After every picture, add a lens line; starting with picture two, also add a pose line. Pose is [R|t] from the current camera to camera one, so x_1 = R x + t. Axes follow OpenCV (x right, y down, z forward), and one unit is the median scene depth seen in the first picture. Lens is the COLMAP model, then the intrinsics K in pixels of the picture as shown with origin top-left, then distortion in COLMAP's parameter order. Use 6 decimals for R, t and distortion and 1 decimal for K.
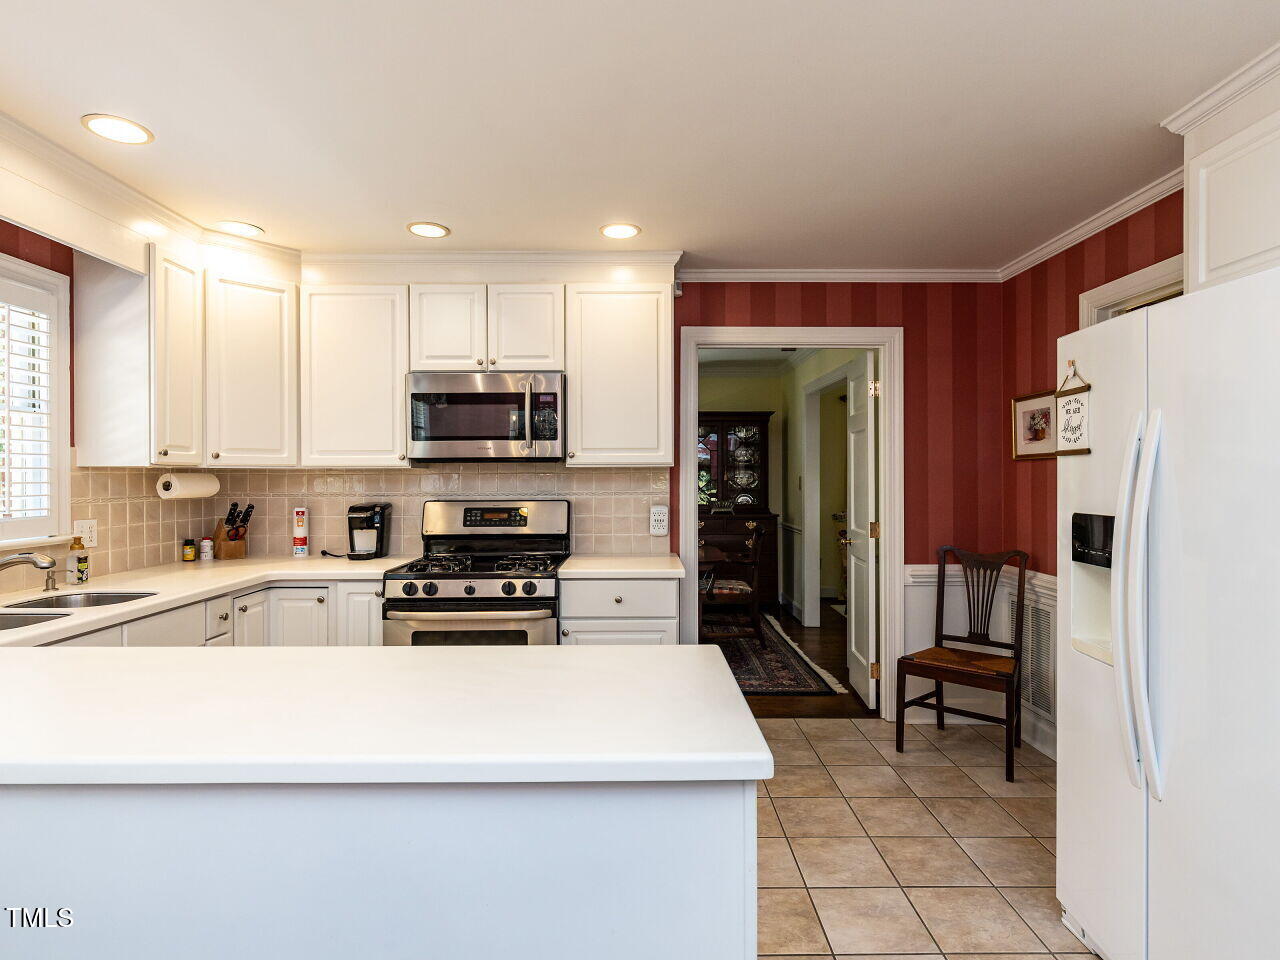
lens RADIAL K [[689.9, 0, 641.4], [0, 689.9, 476.4], [0, 0, 1]] dist [0.003496, 0.000286]
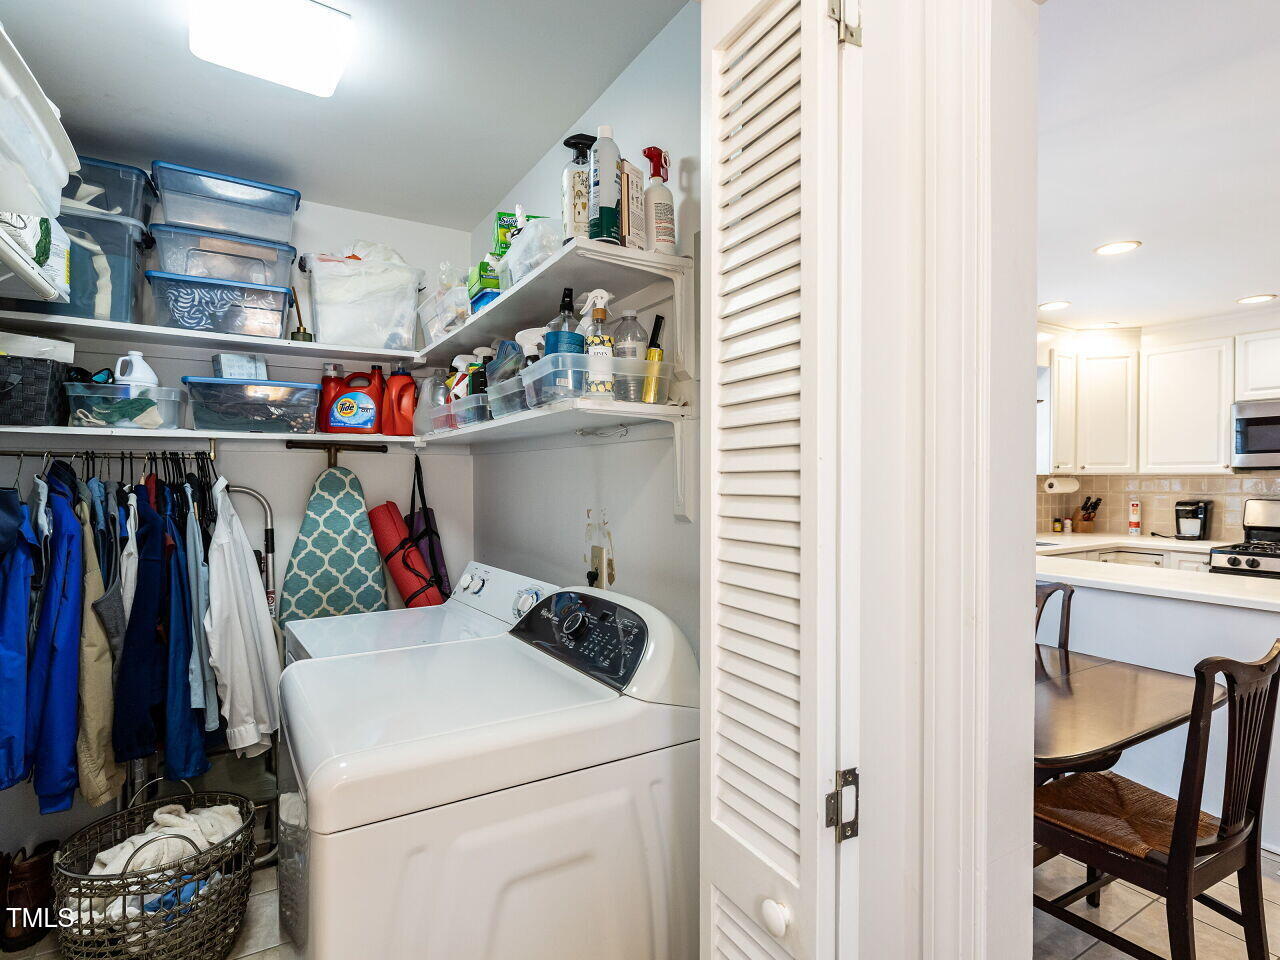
lens RADIAL K [[668.2, 0, 638.1], [0, 668.2, 488.1], [0, 0, 1]] dist [0.000876, -0.000426]
pose [[0.520964, 0.017322, -0.853403, 0.168031], [0.000304, 0.999790, 0.020479, -0.012146], [0.853579, -0.010928, 0.520849, -0.652732]]
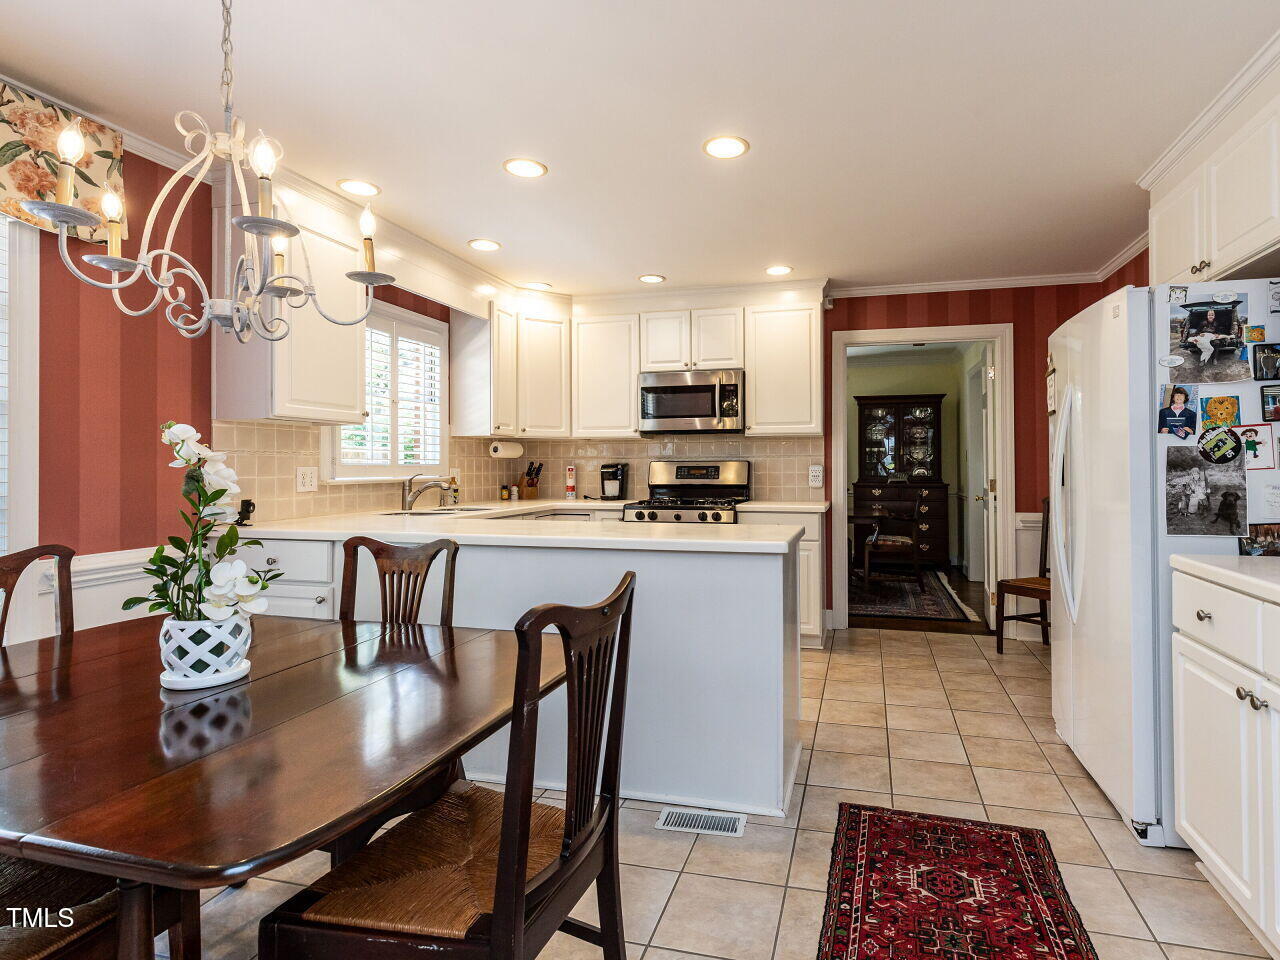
lens RADIAL K [[678.4, 0, 699.3], [0, 678.4, 457.9], [0, 0, 1]] dist [0.031930, 0.000003]
pose [[0.969731, -0.002615, -0.244162, 0.139262], [-0.000068, 0.999940, -0.010982, 0.046289], [0.244176, 0.010666, 0.969672, -0.370971]]
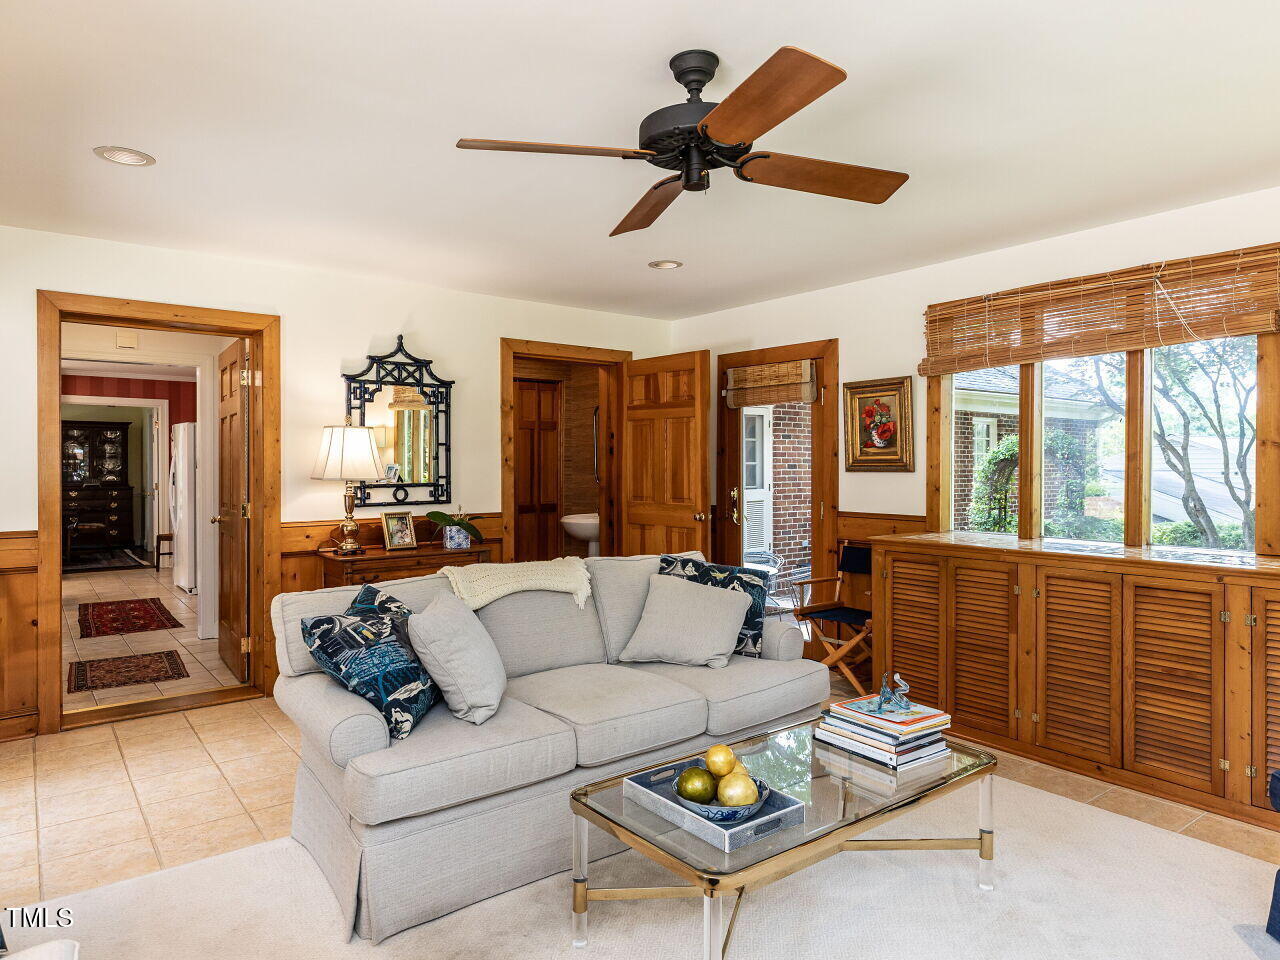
lens RADIAL K [[807.2, 0, 641.0], [0, 807.2, 472.8], [0, 0, 1]] dist [0.002581, 0.000528]
pose [[0.793691, -0.002252, 0.608317, -0.019723], [-0.003490, 0.999960, 0.008257, 0.004657], [-0.608311, -0.008676, 0.793651, -2.349274]]
